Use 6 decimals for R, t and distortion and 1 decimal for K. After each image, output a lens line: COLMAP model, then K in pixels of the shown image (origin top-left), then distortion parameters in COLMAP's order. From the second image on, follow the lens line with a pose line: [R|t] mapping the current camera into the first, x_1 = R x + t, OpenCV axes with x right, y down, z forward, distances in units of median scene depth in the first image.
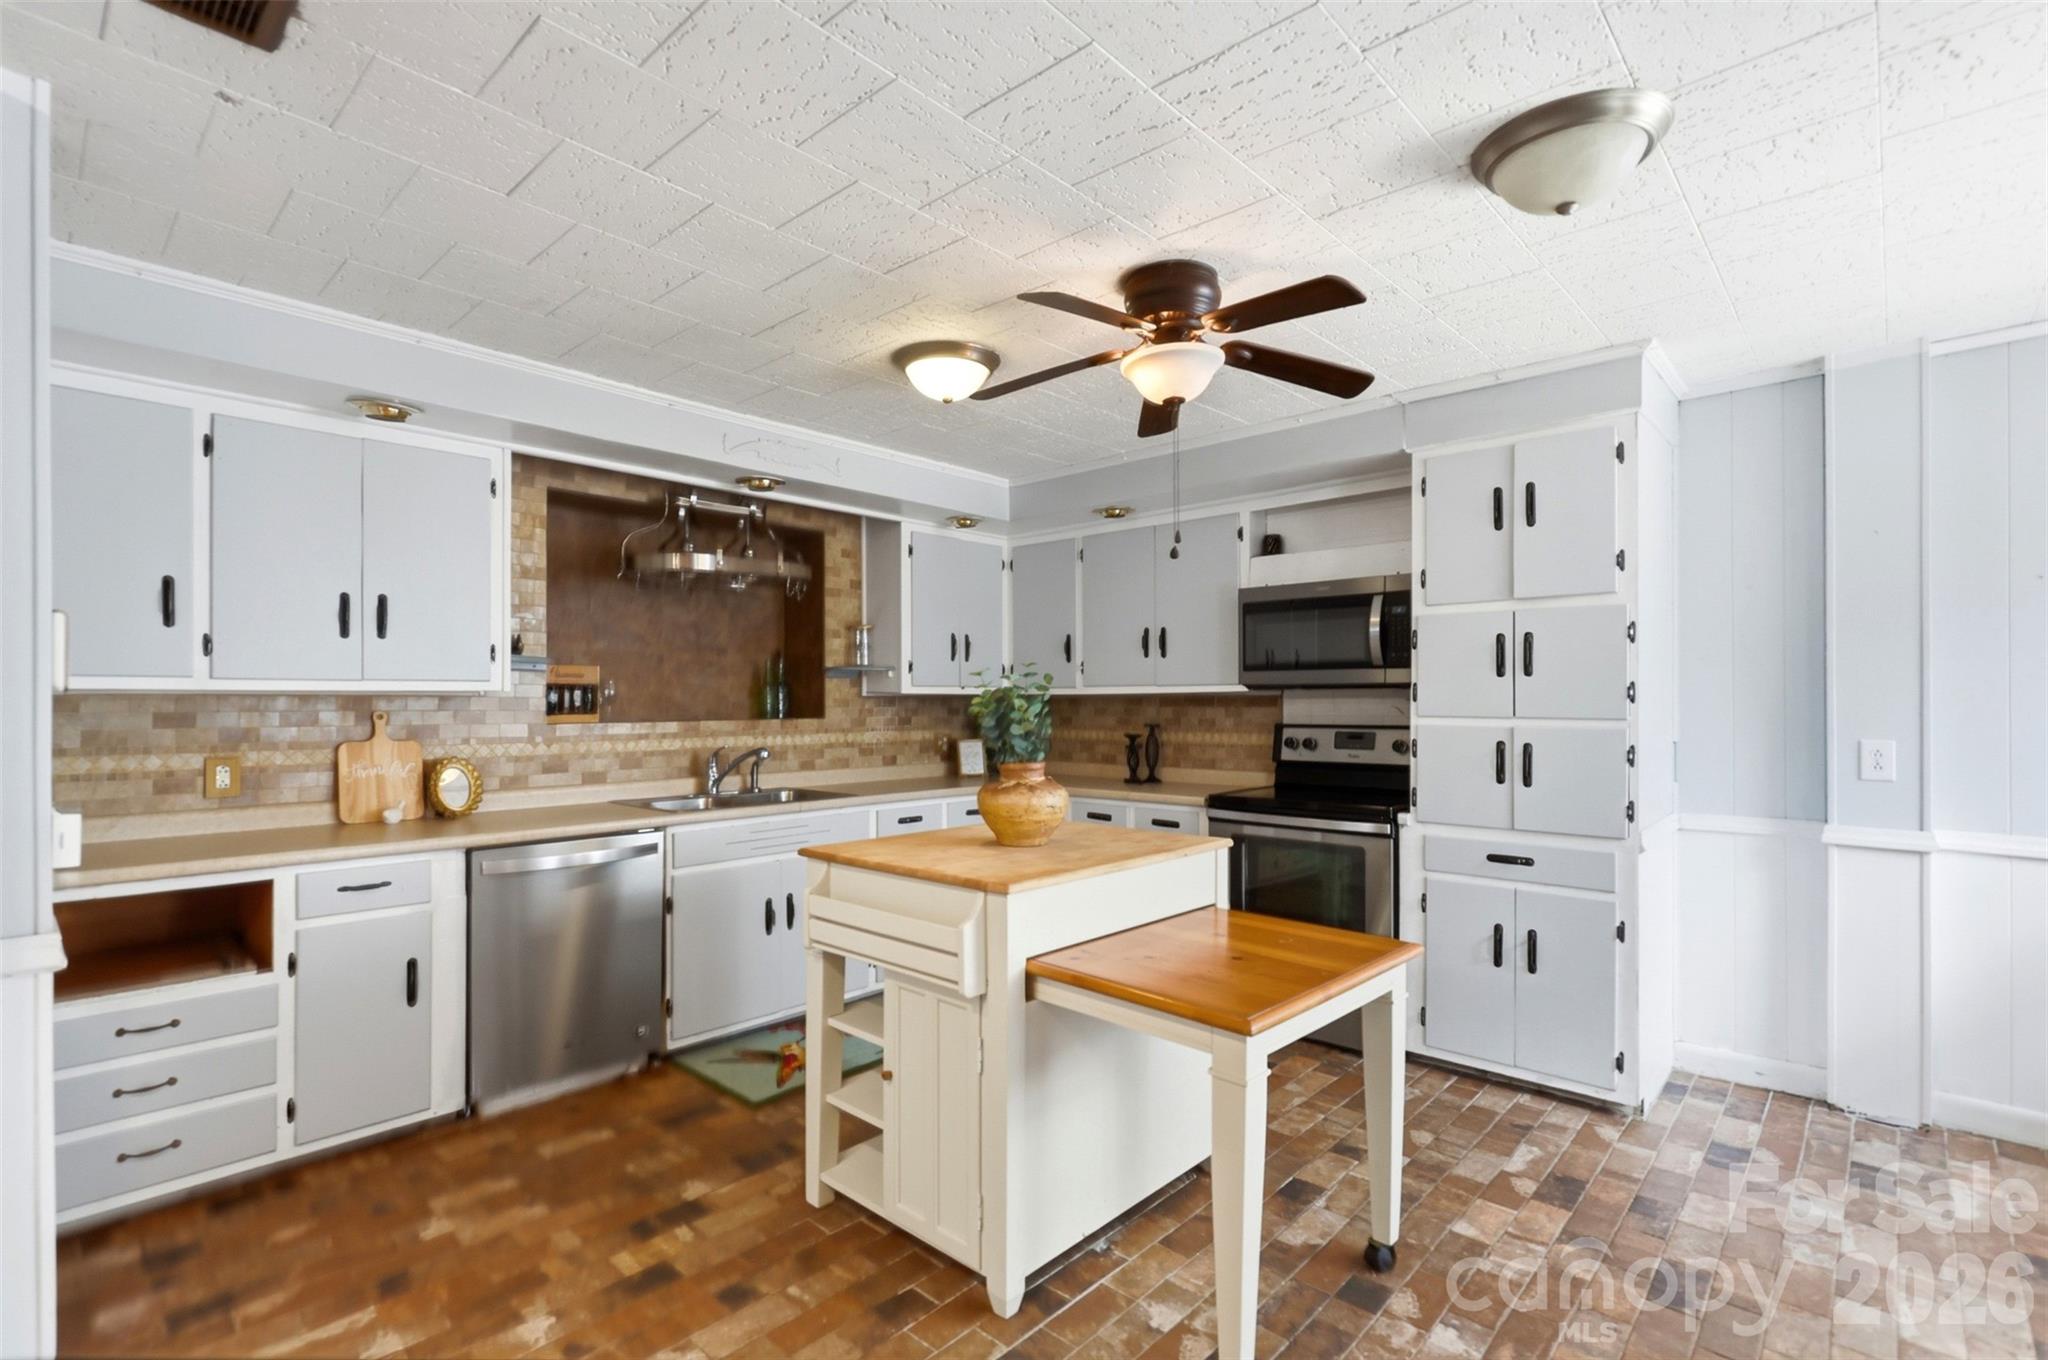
lens RADIAL K [[941.3, 0, 1025.8], [0, 941.3, 696.8], [0, 0, 1]] dist [-0.000490, -0.000409]
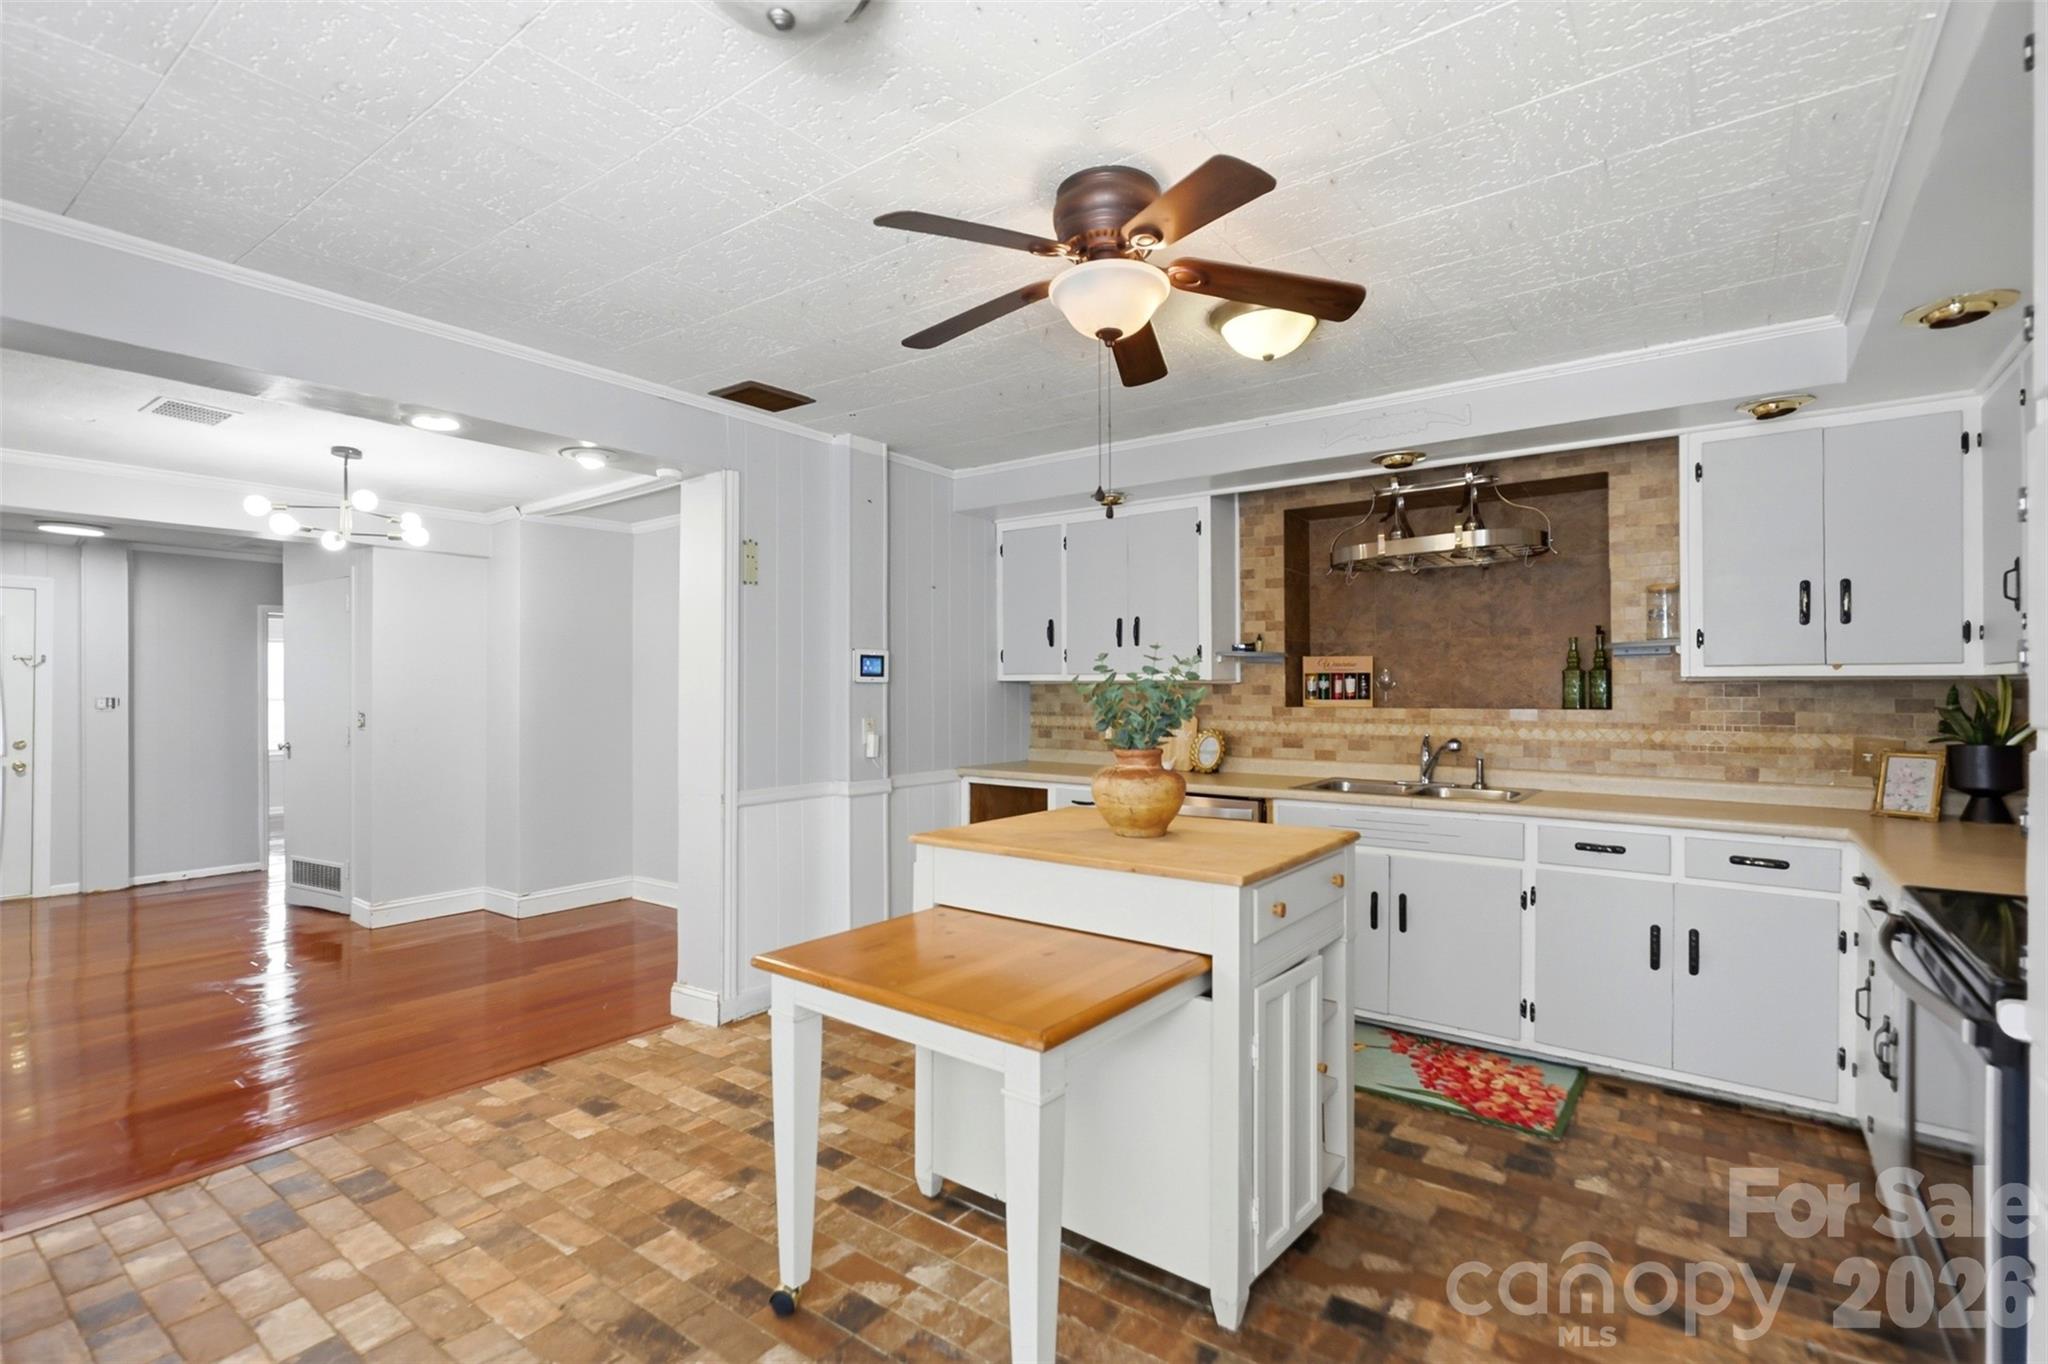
lens RADIAL K [[941.3, 0, 1026.1], [0, 941.3, 684.6], [0, 0, 1]] dist [-0.000490, -0.000409]
pose [[0.108649, -0.003658, -0.994073, 0.576024], [0.002139, 0.999992, -0.003445, 0.003826], [0.994078, -0.001752, 0.108656, 0.478798]]
